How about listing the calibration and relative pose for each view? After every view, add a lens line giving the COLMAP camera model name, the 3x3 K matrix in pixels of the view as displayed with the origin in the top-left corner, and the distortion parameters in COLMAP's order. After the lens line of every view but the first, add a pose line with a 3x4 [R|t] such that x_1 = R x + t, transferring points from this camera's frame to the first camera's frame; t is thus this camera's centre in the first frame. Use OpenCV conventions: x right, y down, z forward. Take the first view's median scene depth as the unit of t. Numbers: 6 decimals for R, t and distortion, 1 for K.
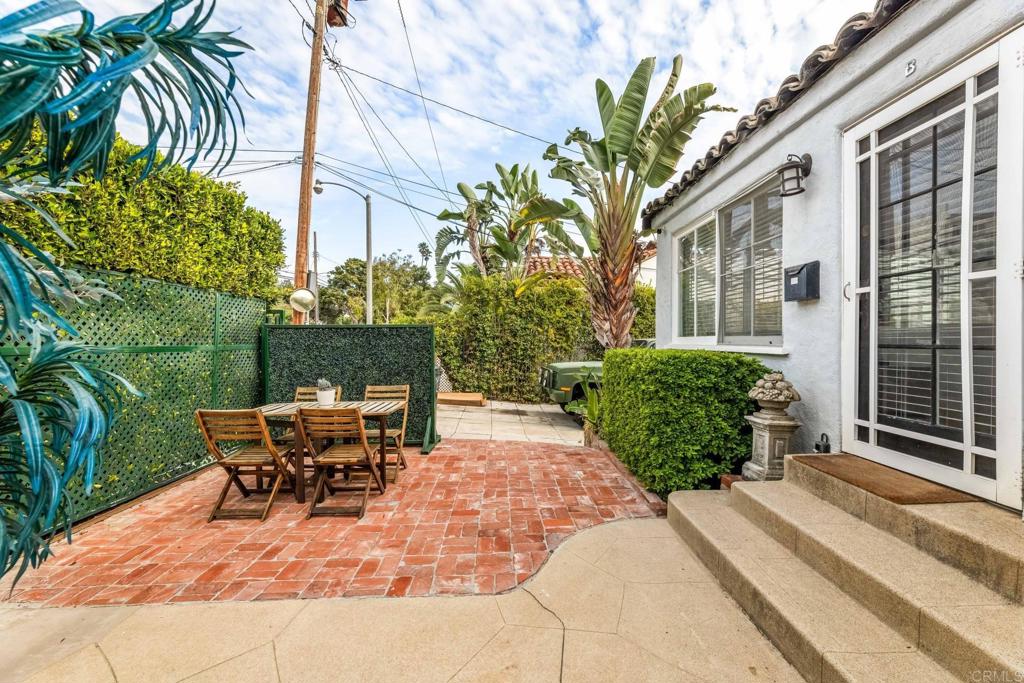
lens RADIAL K [[403.0, 0, 520.8], [0, 403.0, 338.0], [0, 0, 1]] dist [0.000975, 0.000055]
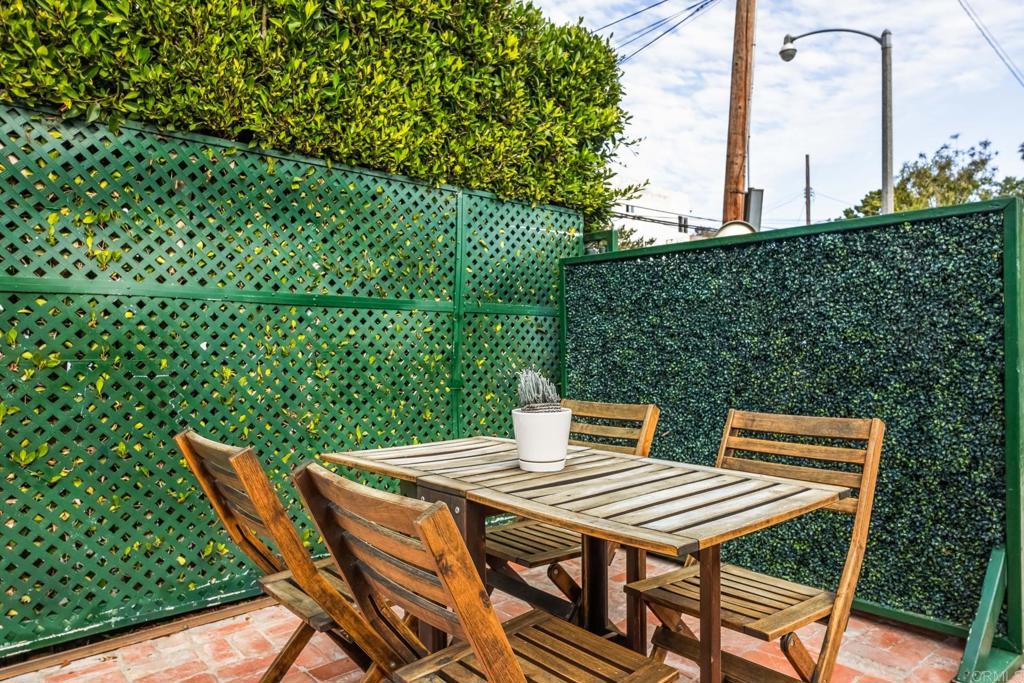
lens RADIAL K [[664.3, 0, 511.8], [0, 664.3, 349.5], [0, 0, 1]] dist [0.000875, 0.000442]
pose [[0.619008, 0.006460, -0.785358, -0.116895], [0.009926, 0.999822, 0.016047, 0.077897], [0.785322, -0.017729, 0.618833, 0.686384]]
